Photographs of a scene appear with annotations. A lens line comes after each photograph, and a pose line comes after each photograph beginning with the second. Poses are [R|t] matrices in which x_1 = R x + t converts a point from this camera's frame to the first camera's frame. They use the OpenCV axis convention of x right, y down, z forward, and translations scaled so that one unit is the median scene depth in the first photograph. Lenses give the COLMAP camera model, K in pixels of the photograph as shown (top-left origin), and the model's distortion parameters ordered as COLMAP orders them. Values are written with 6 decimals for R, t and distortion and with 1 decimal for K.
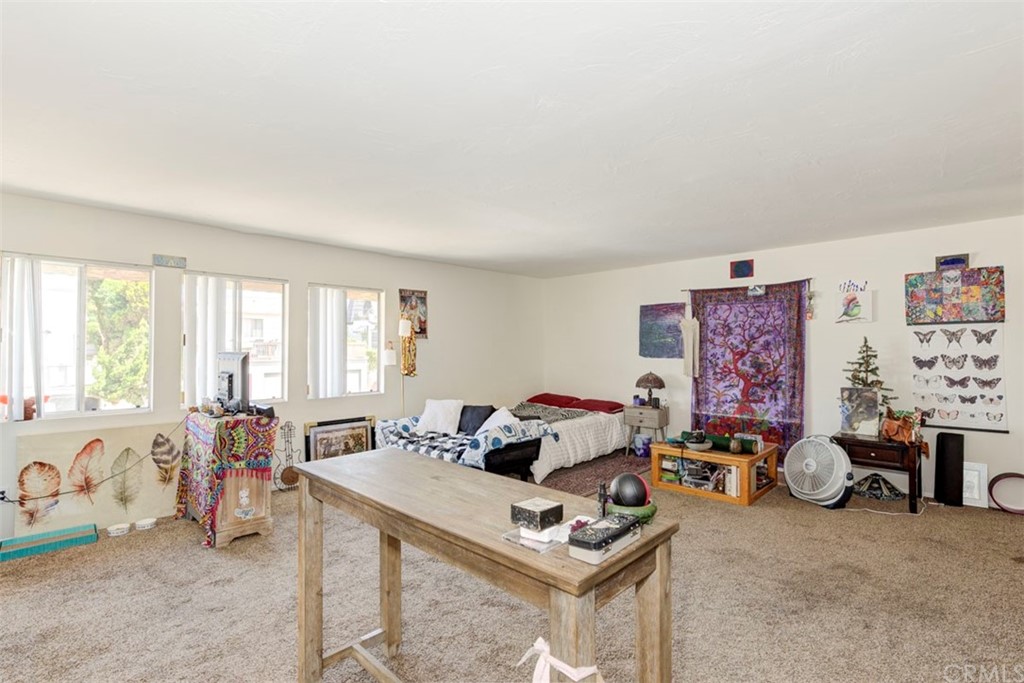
lens RADIAL K [[452.6, 0, 507.3], [0, 452.6, 342.7], [0, 0, 1]] dist [0.000751, 0.000118]
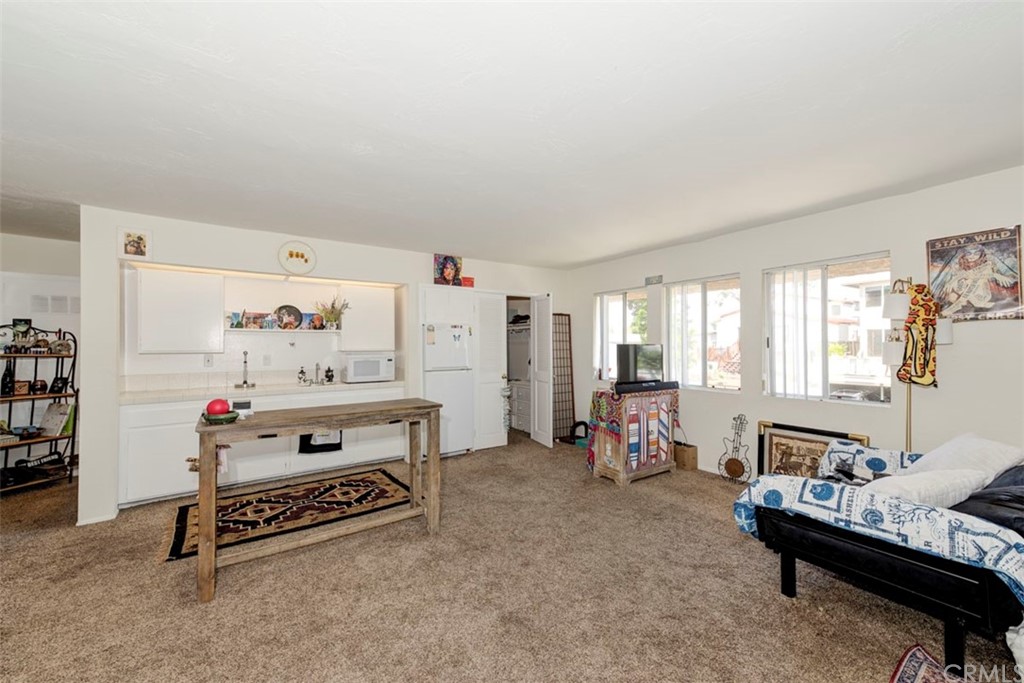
lens RADIAL K [[397.8, 0, 512.0], [0, 397.8, 341.5], [0, 0, 1]] dist [0.002190, 0.000270]
pose [[-0.180402, -0.009478, -0.983547, 0.476423], [0.015478, 0.999802, -0.012474, 0.017205], [0.983471, -0.017473, -0.180219, 0.674054]]
